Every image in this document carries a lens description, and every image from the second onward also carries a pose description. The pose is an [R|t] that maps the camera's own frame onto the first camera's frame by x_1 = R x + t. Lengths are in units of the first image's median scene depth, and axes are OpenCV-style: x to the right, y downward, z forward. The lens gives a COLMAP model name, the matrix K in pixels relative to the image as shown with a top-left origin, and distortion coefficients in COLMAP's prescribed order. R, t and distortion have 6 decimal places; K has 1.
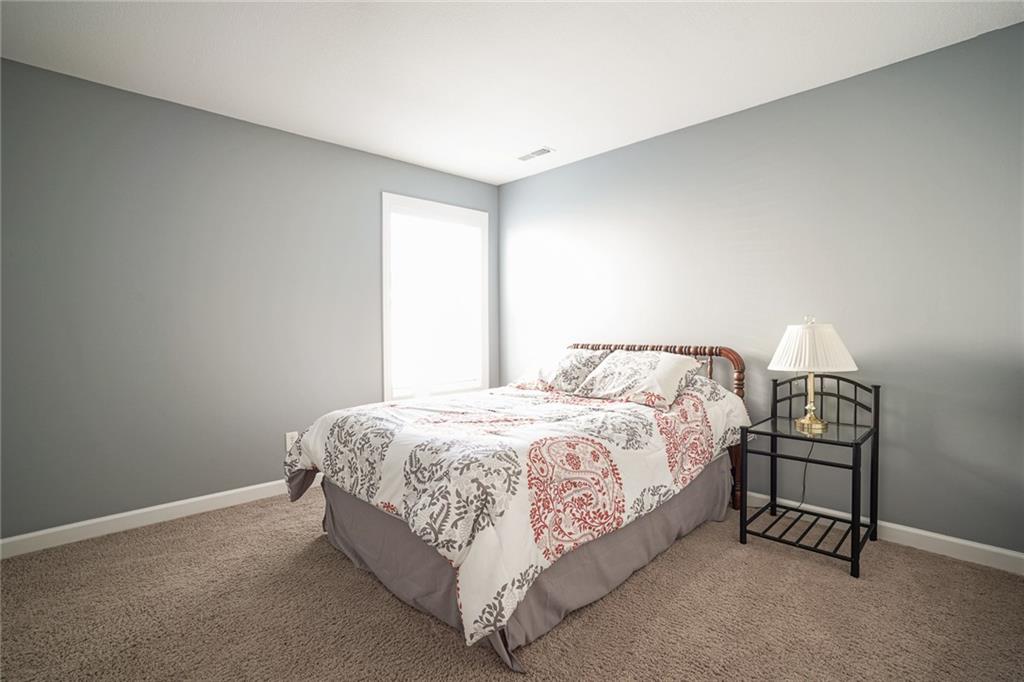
lens RADIAL K [[478.6, 0, 518.1], [0, 478.6, 334.8], [0, 0, 1]] dist [-0.062102, 0.022824]
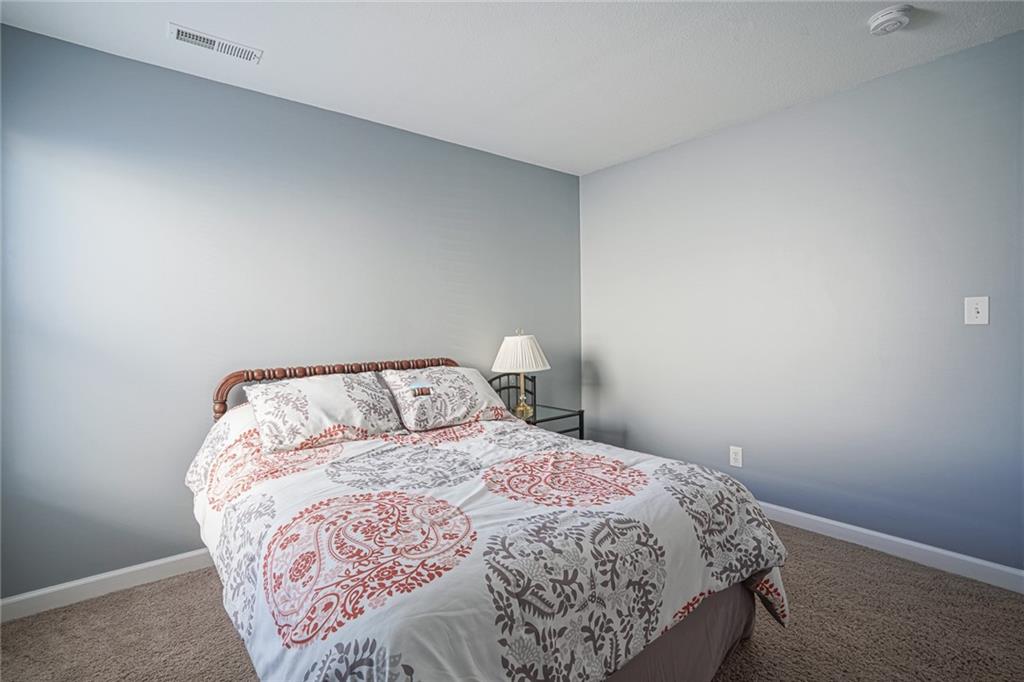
lens RADIAL K [[478.6, 0, 518.1], [0, 478.6, 334.8], [0, 0, 1]] dist [-0.062102, 0.022824]
pose [[0.084503, -0.013356, 0.996334, -0.780801], [0.026442, 0.999588, 0.011157, -0.042053], [-0.996072, 0.025402, 0.084821, 0.941988]]
